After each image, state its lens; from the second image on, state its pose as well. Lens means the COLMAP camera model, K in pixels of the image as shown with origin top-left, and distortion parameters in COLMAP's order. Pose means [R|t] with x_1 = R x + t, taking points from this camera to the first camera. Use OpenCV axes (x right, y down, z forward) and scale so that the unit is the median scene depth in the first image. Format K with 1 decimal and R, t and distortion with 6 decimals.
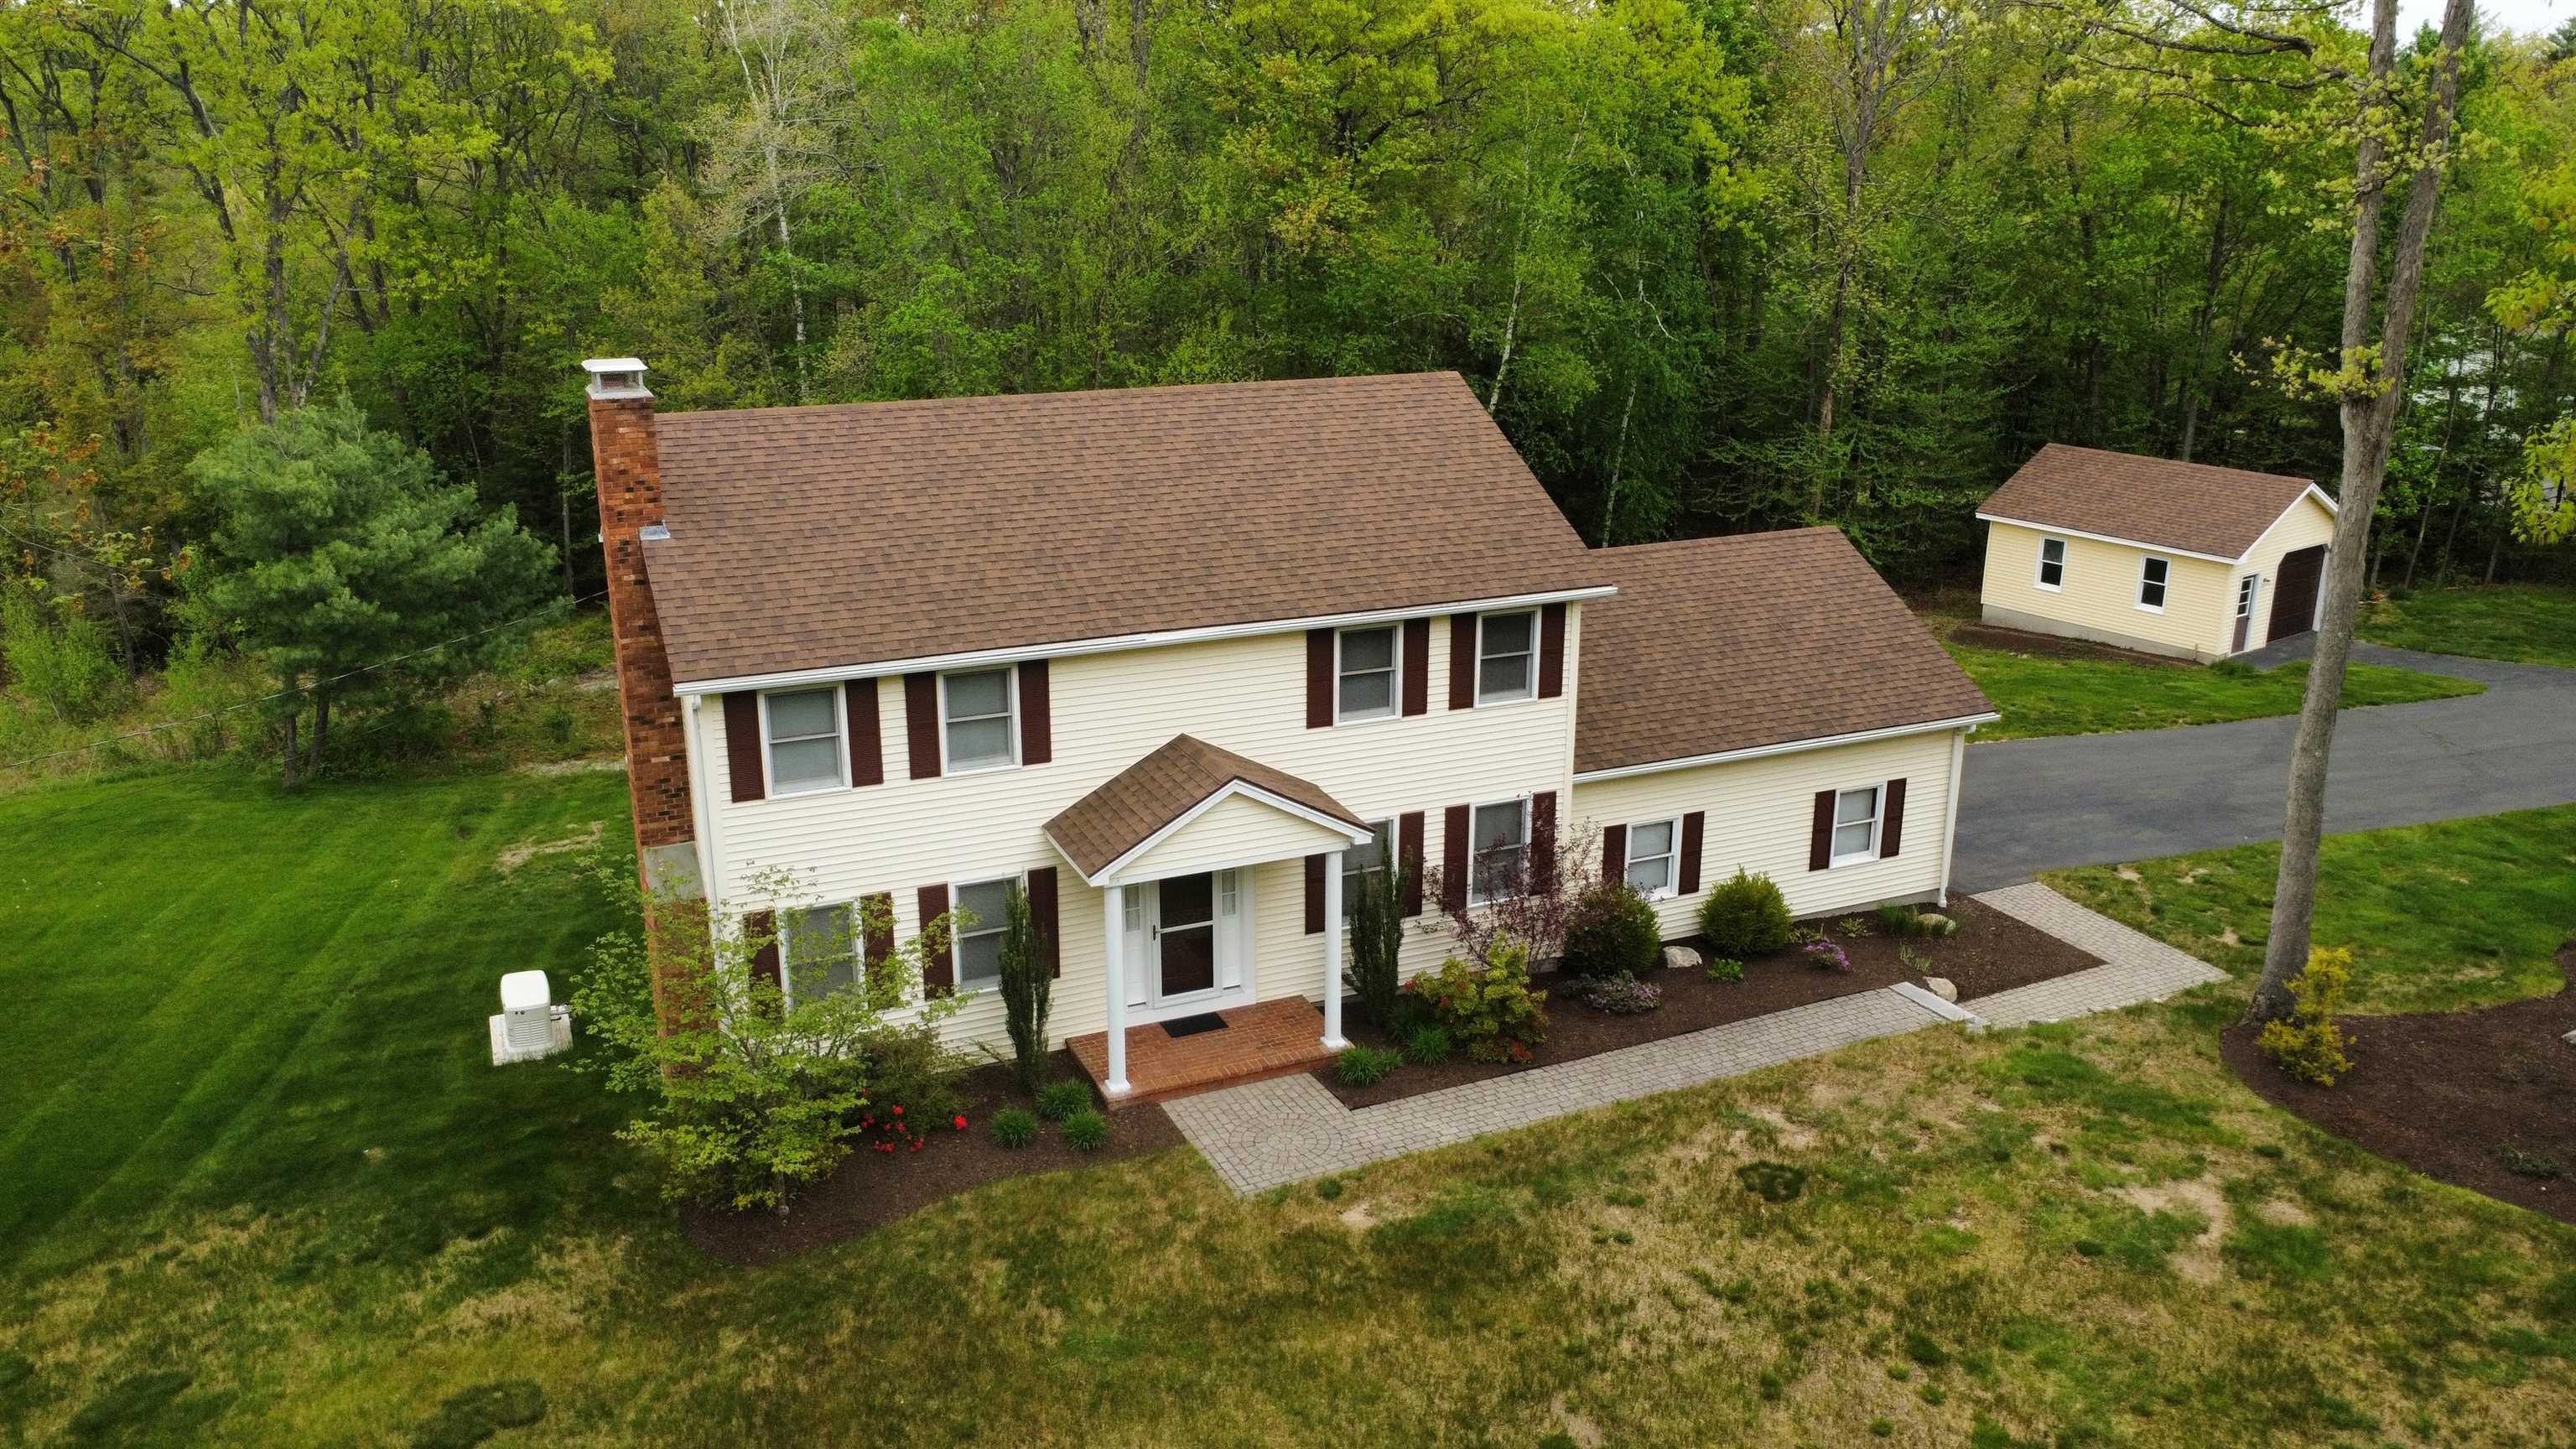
lens RADIAL K [[1920.0, 0, 1288.0], [0, 1920.0, 724.5], [0, 0, 1]] dist [-0.002817, 0.004643]
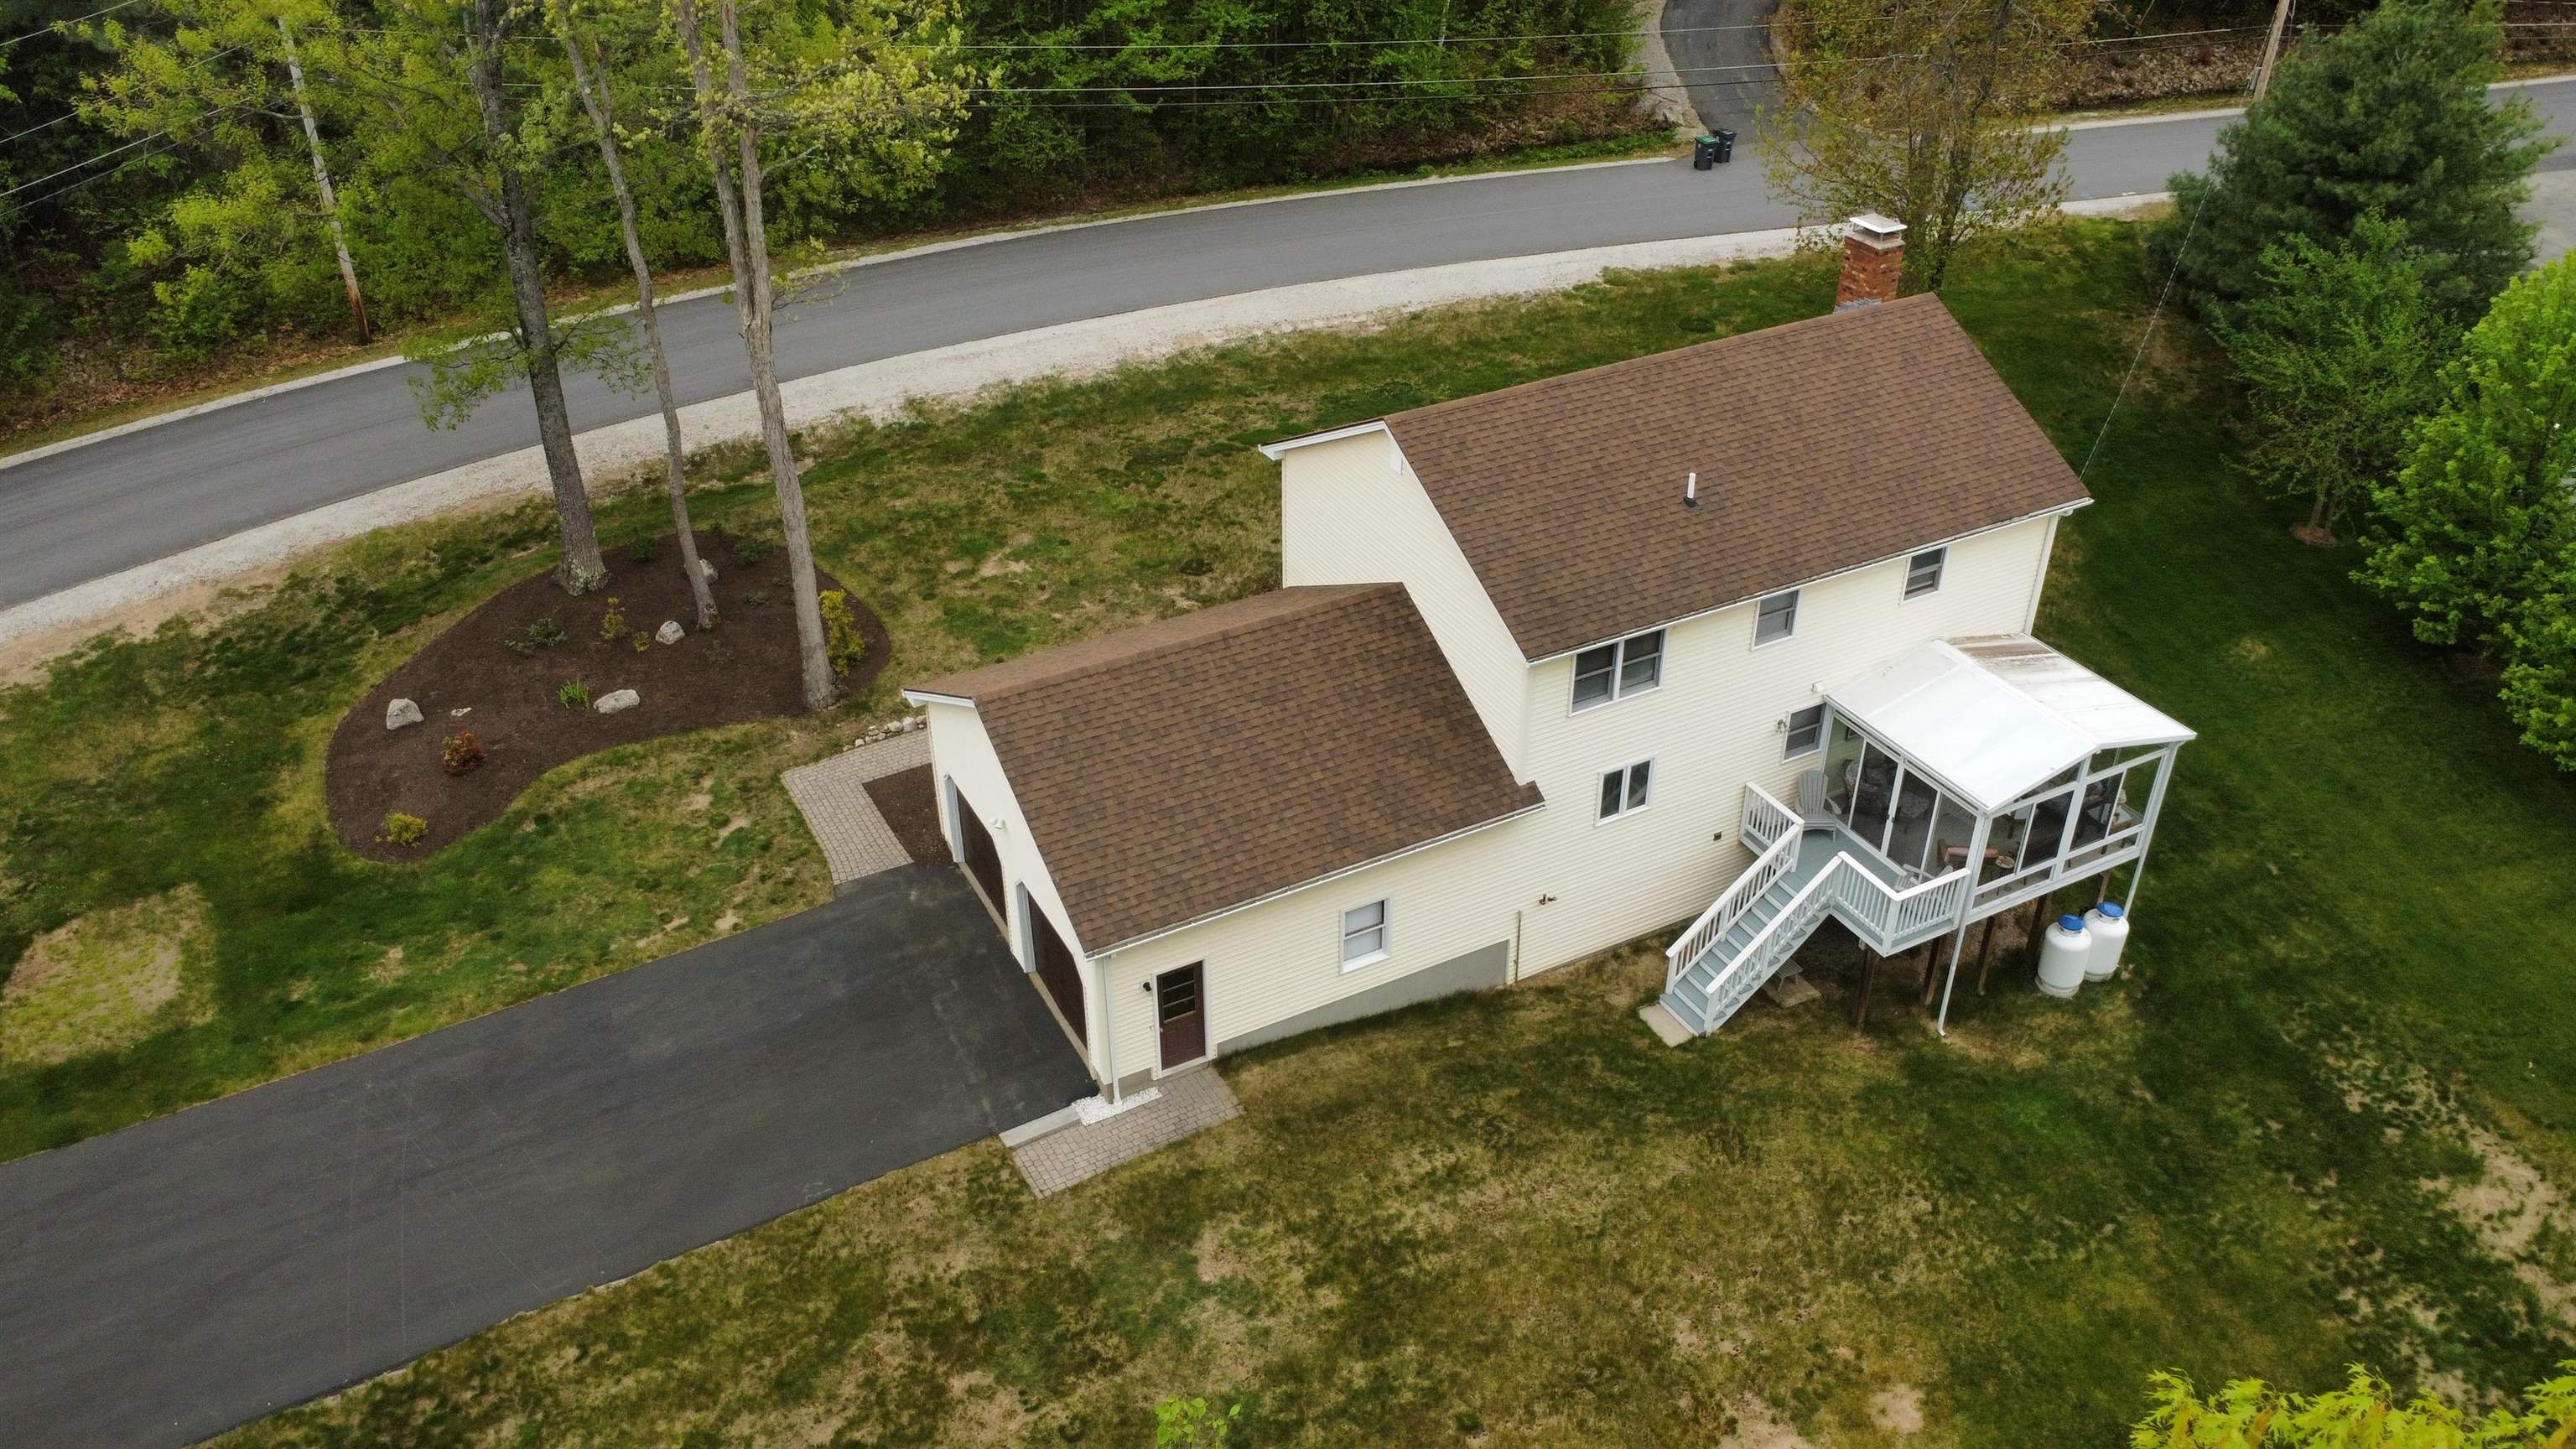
lens RADIAL K [[1920.0, 0, 1288.0], [0, 1920.0, 724.5], [0, 0, 1]] dist [-0.002817, 0.004643]
pose [[-0.997103, 0.038273, -0.065740, 0.263621], [-0.026502, 0.635289, 0.771820, -1.084649], [0.071303, 0.771326, -0.632434, 2.146771]]
